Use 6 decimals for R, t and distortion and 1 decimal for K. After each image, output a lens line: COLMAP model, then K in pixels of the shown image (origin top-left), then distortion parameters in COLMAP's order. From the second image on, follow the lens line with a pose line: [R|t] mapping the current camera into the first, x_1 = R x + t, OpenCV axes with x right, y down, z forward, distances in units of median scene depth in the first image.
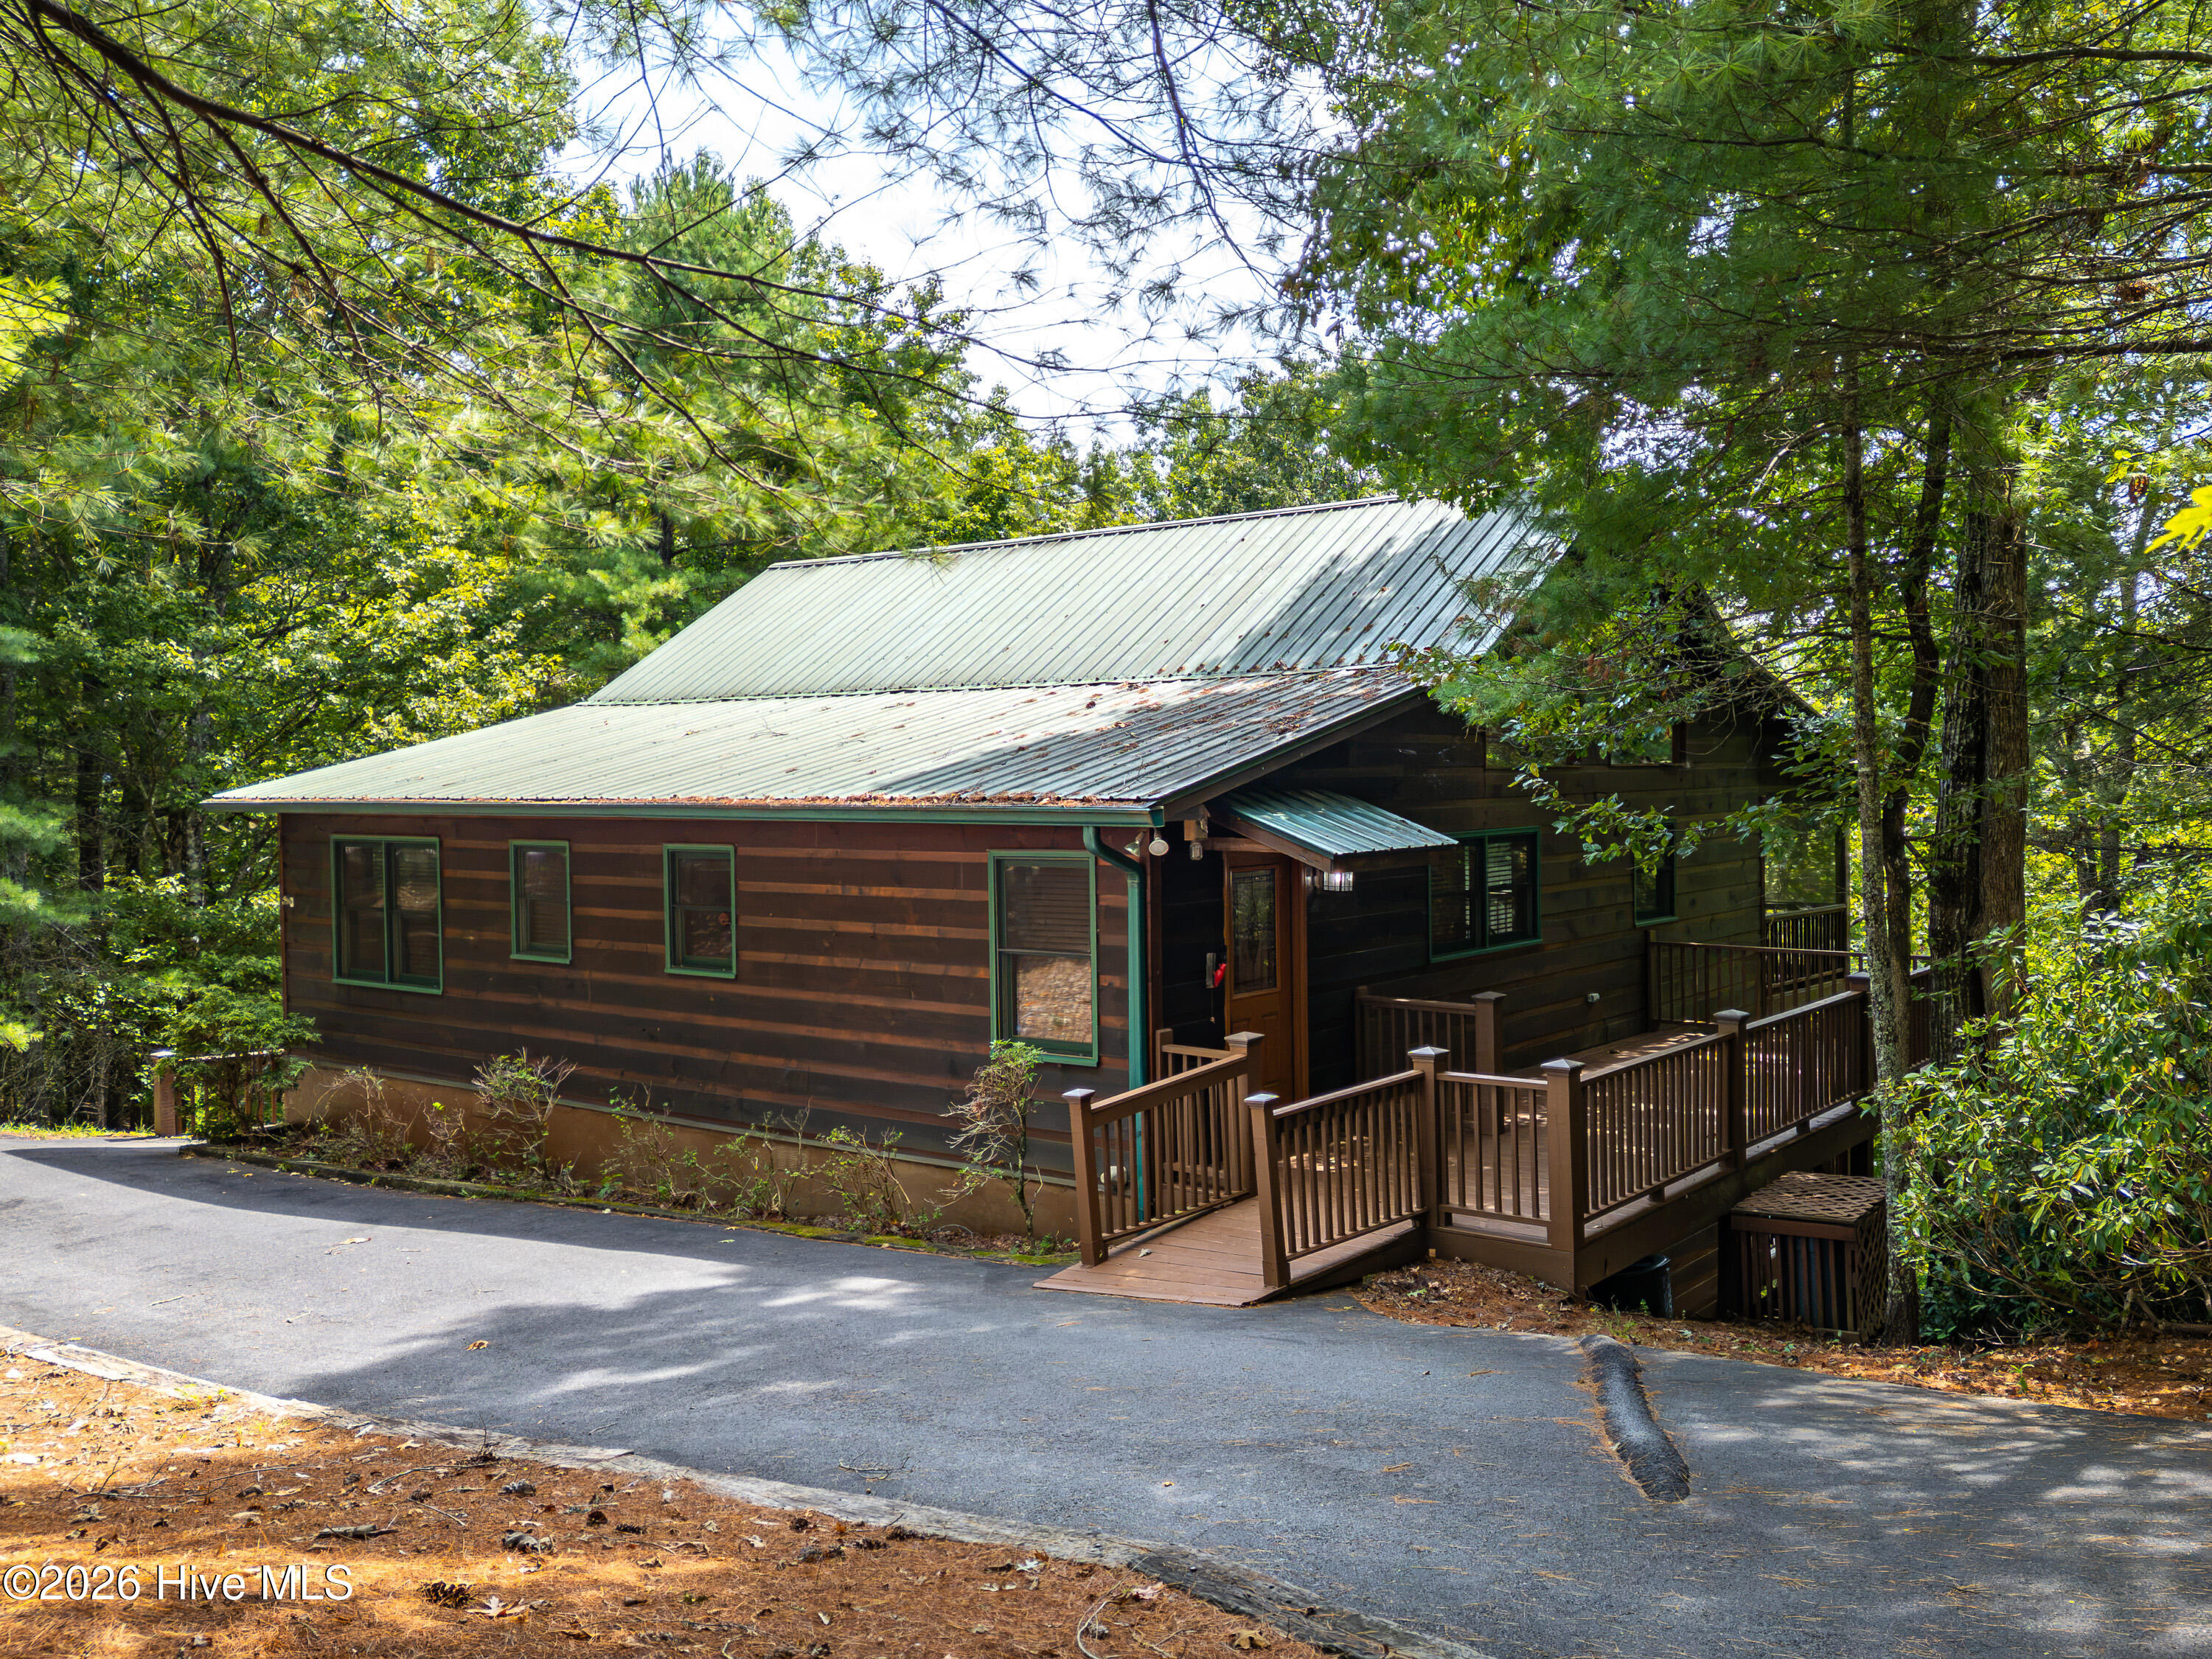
lens RADIAL K [[1827.8, 0, 1247.9], [0, 1827.8, 803.5], [0, 0, 1]] dist [0.076252, -0.015089]
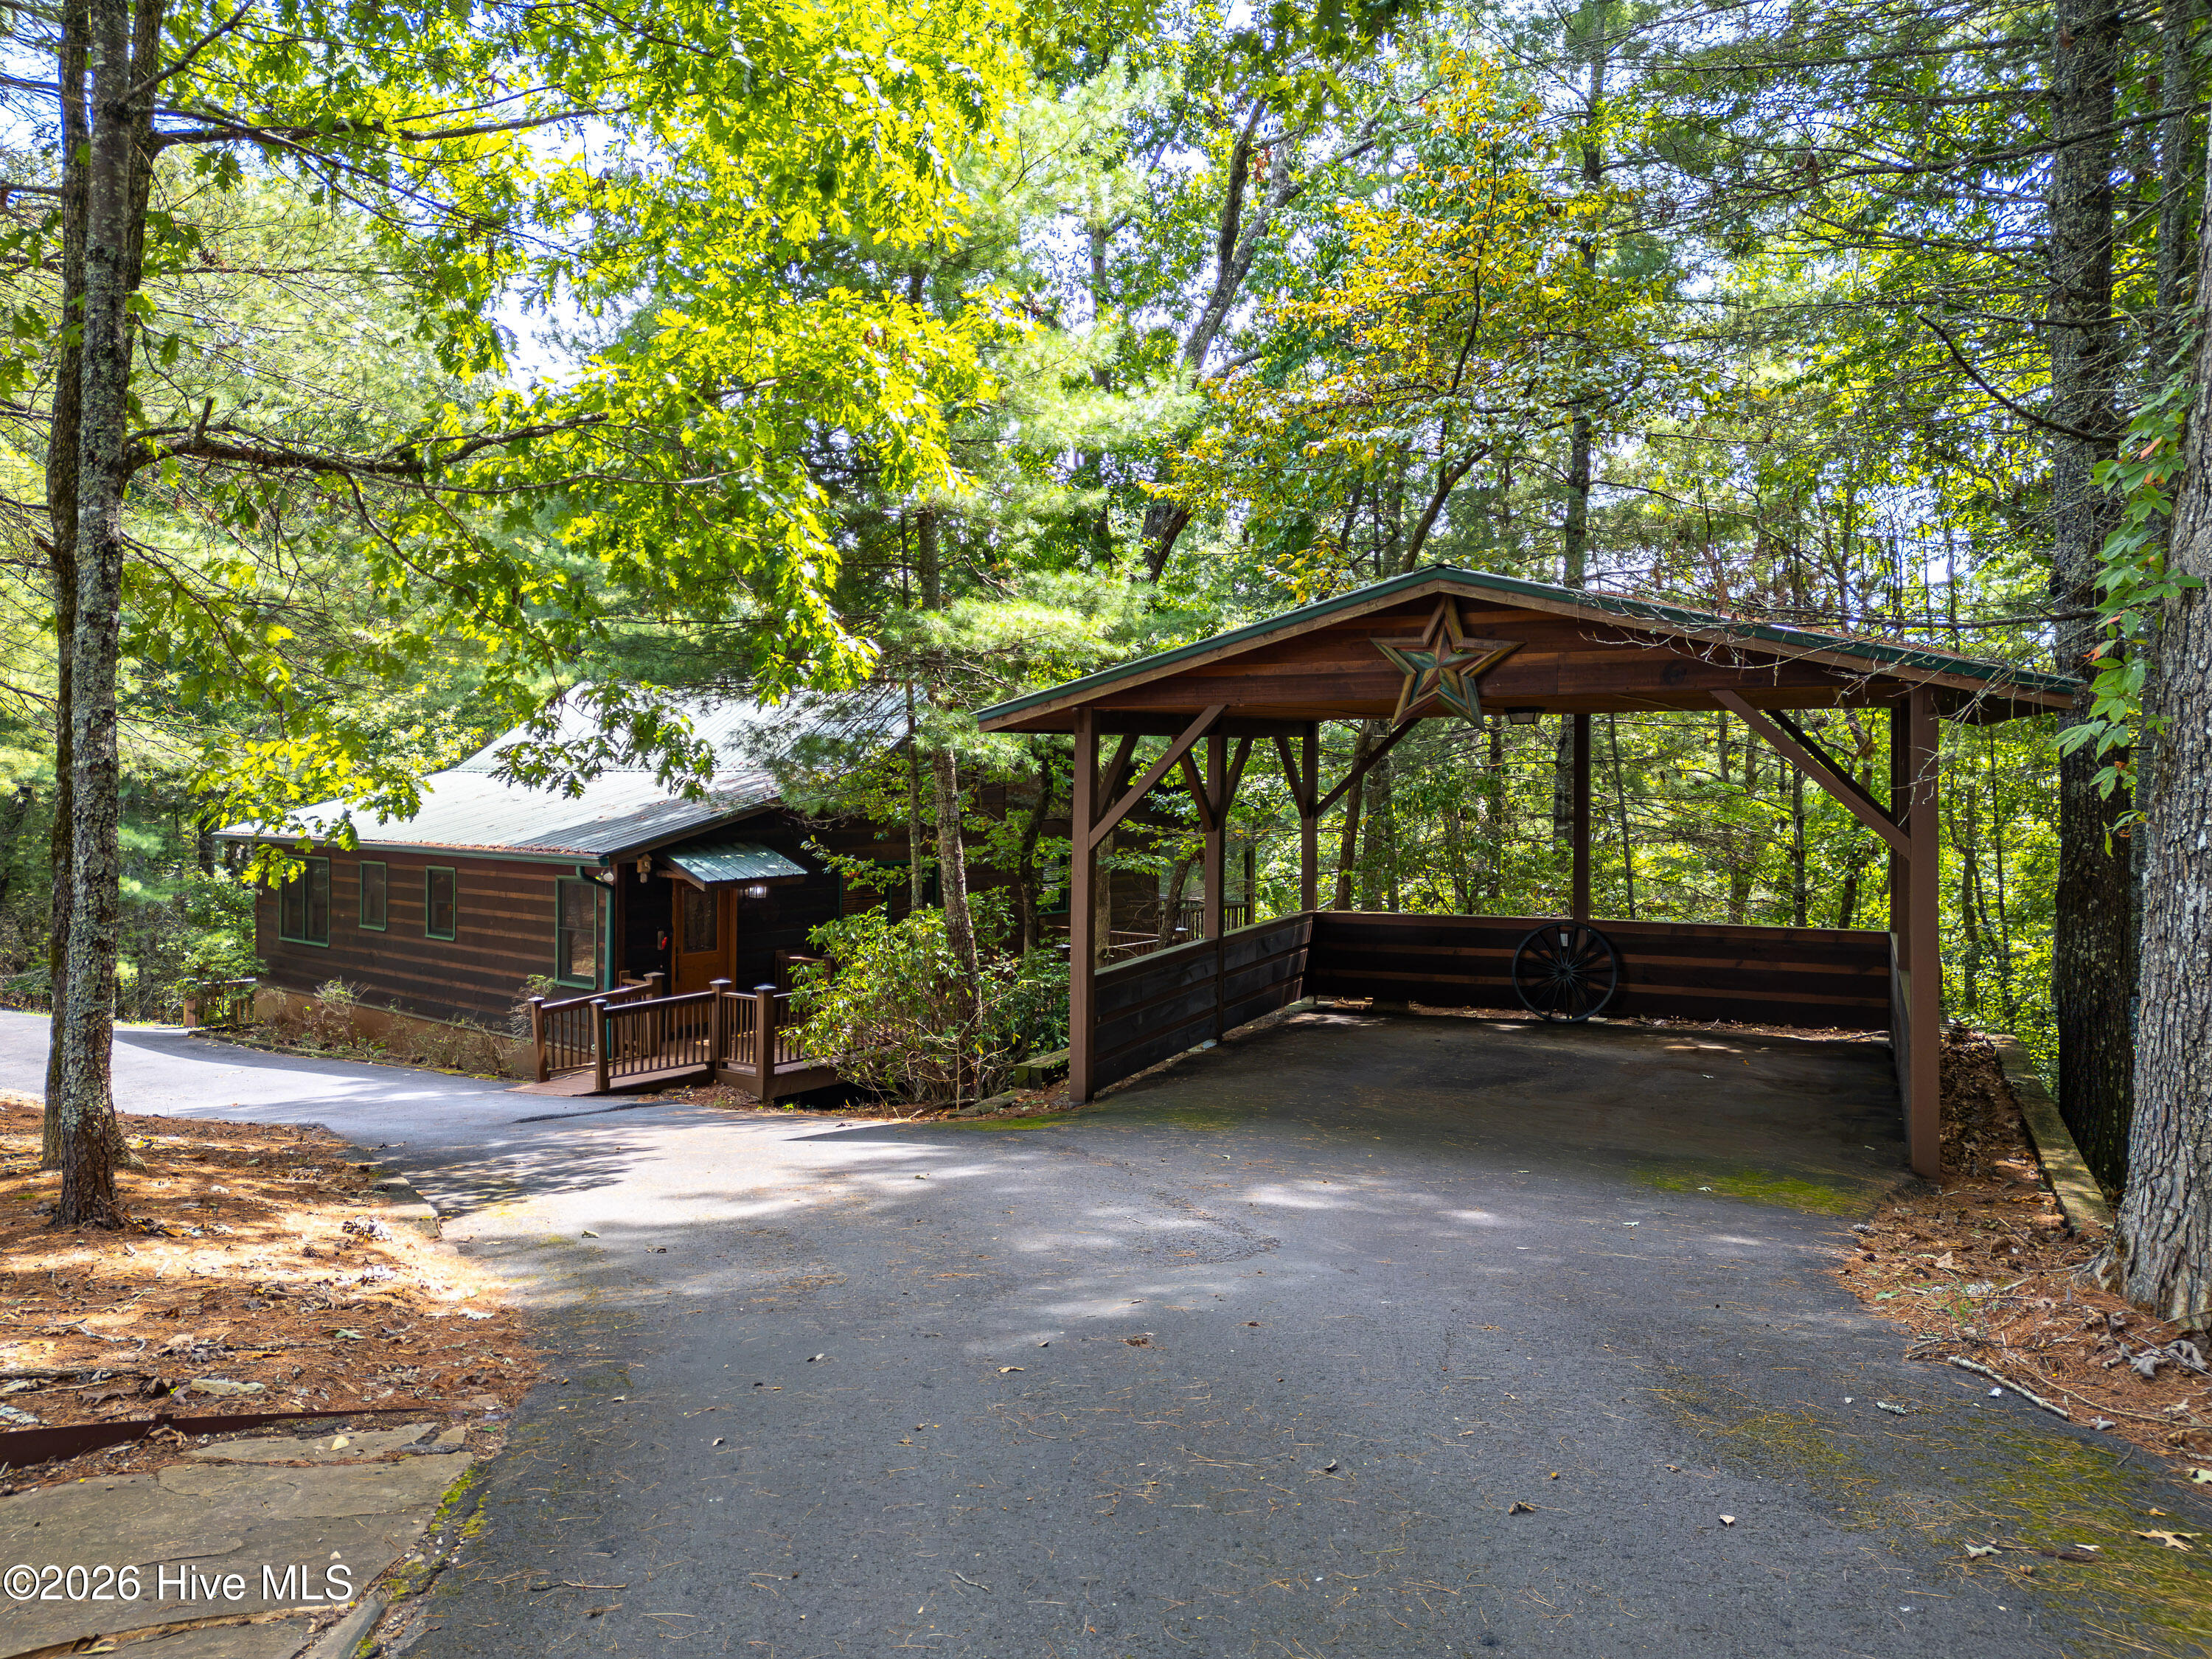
lens RADIAL K [[1547.2, 0, 1107.9], [0, 1547.2, 821.5], [0, 0, 1]] dist [0.073500, -0.001178]
pose [[0.996183, 0.007366, -0.086974, 0.552851], [-0.005982, 0.999852, 0.016159, -0.057110], [0.087080, -0.015578, 0.996080, -0.538254]]
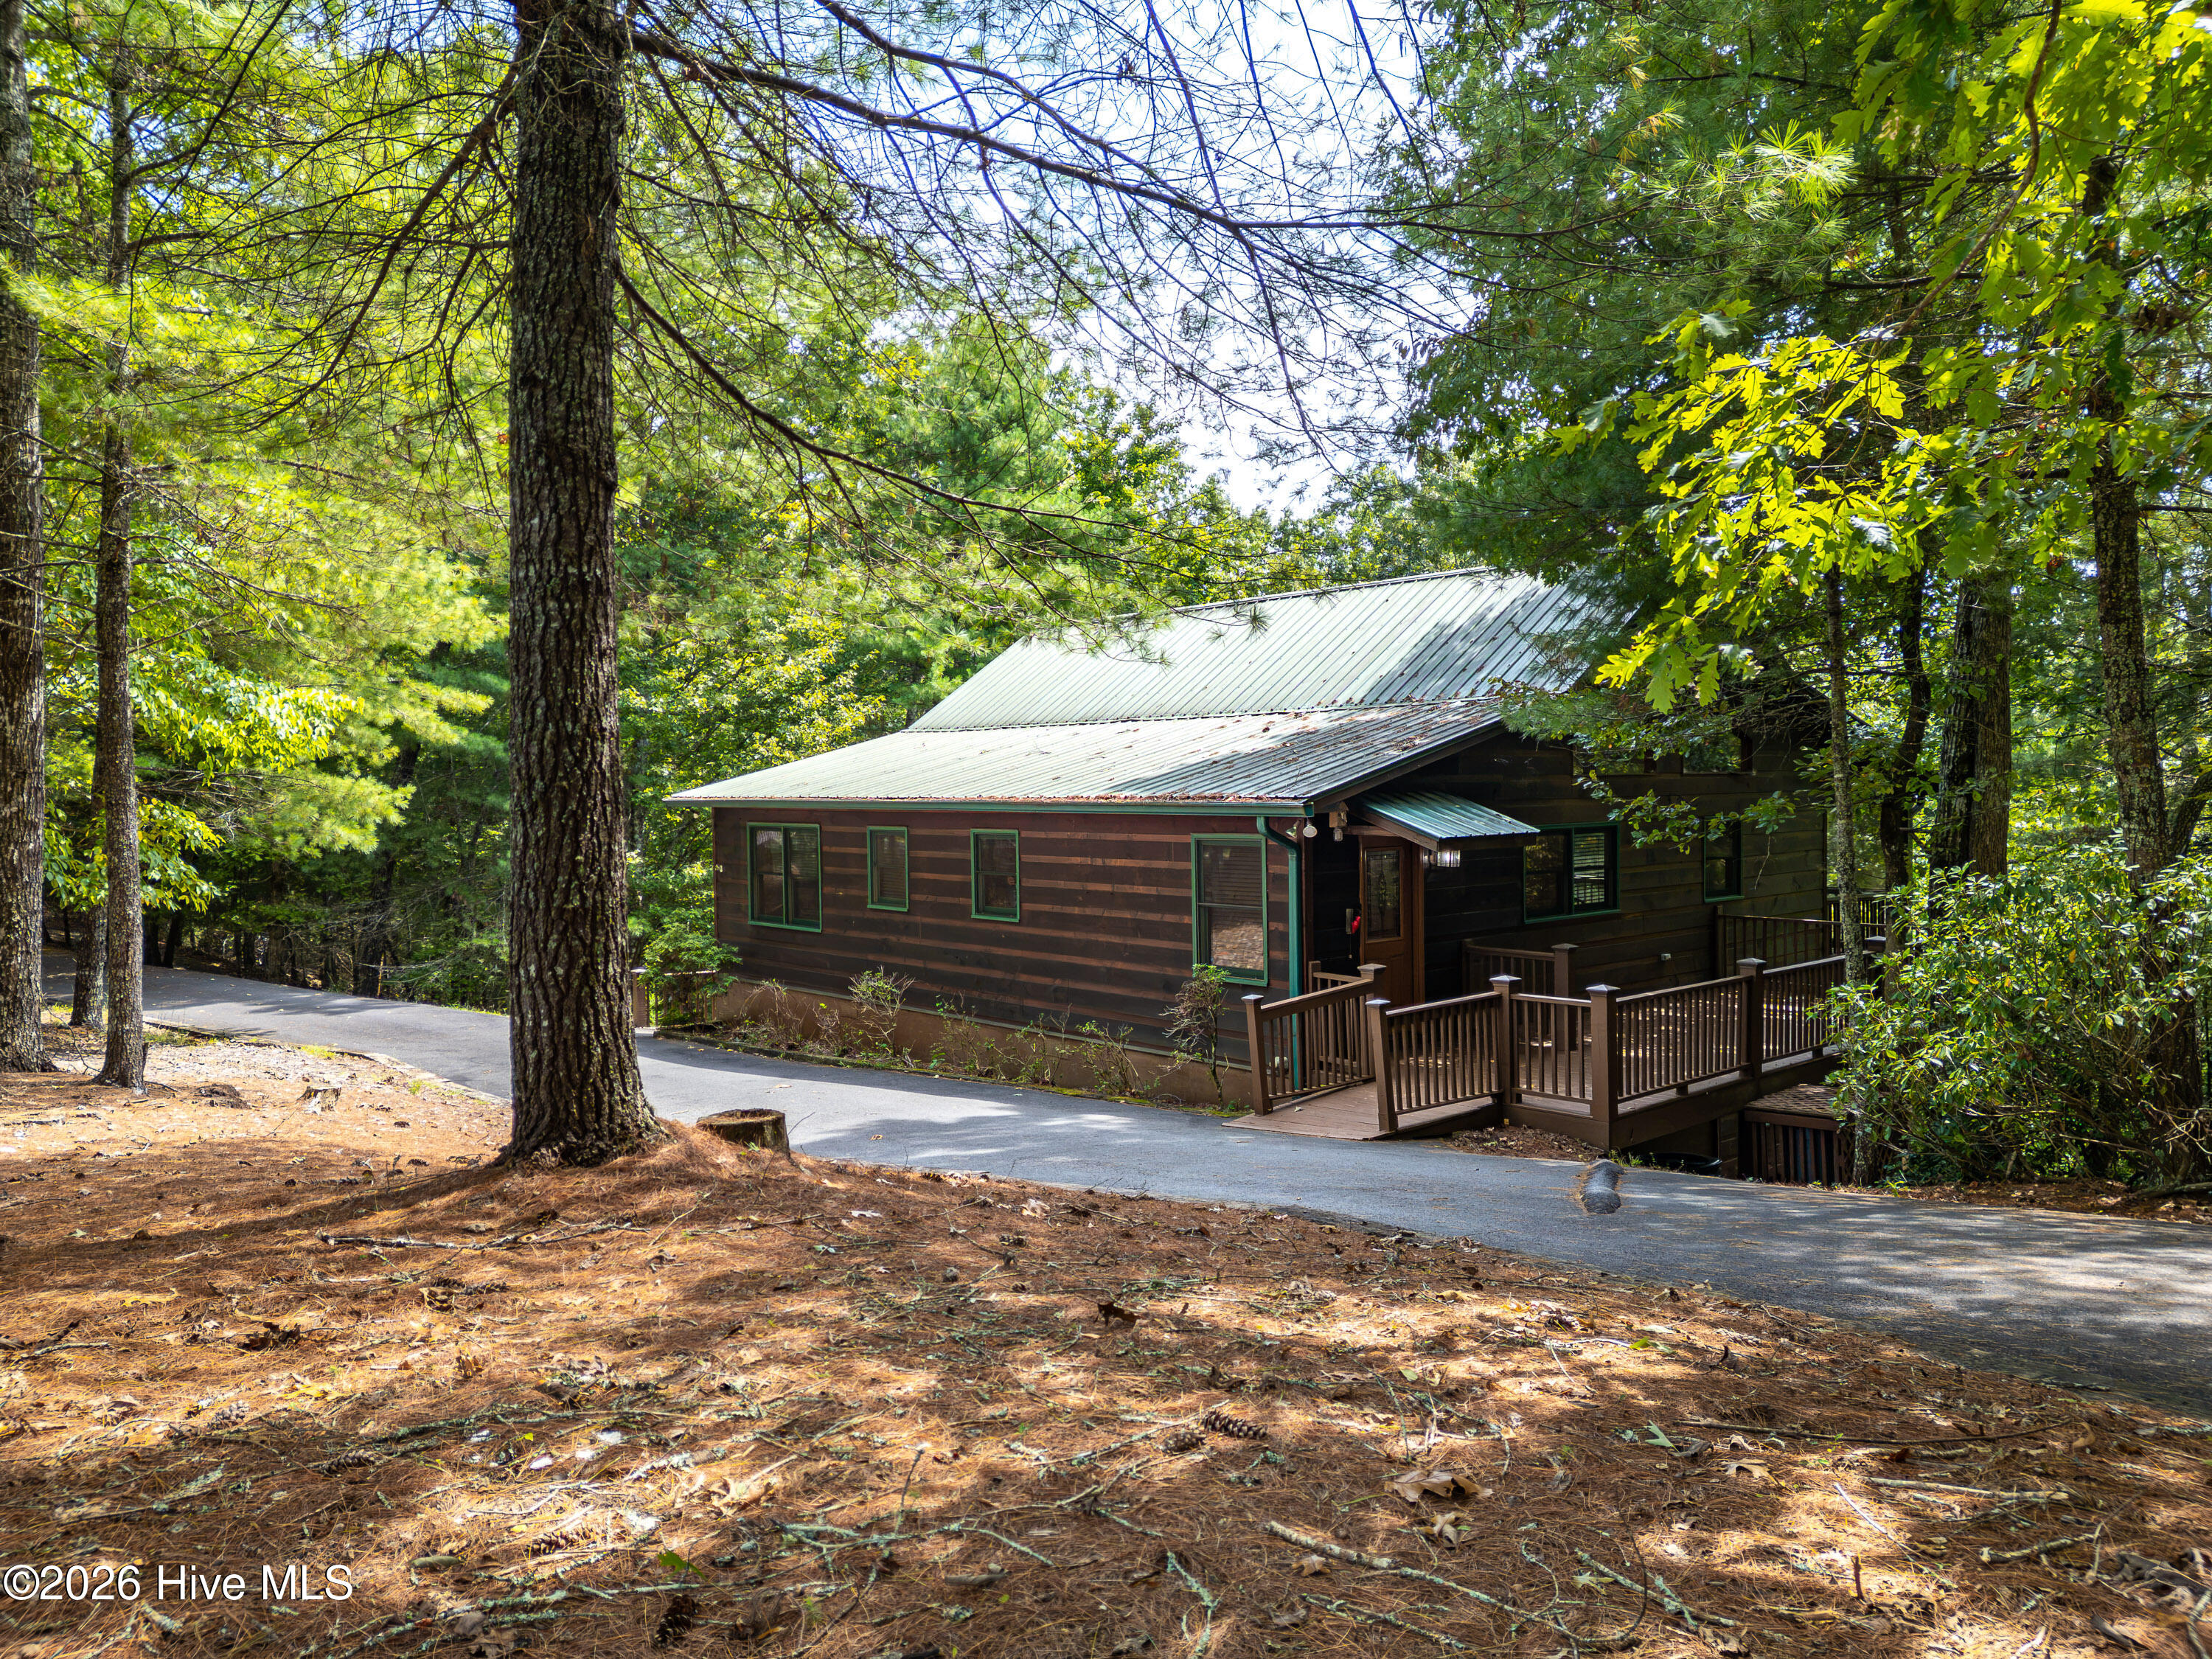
lens RADIAL K [[1547.2, 0, 1107.5], [0, 1547.2, 821.2], [0, 0, 1]] dist [0.073500, -0.001178]
pose [[0.981058, 0.004879, -0.193655, 0.026133], [-0.003149, 0.999952, 0.009242, 0.004707], [0.193690, -0.008457, 0.981026, -0.185827]]
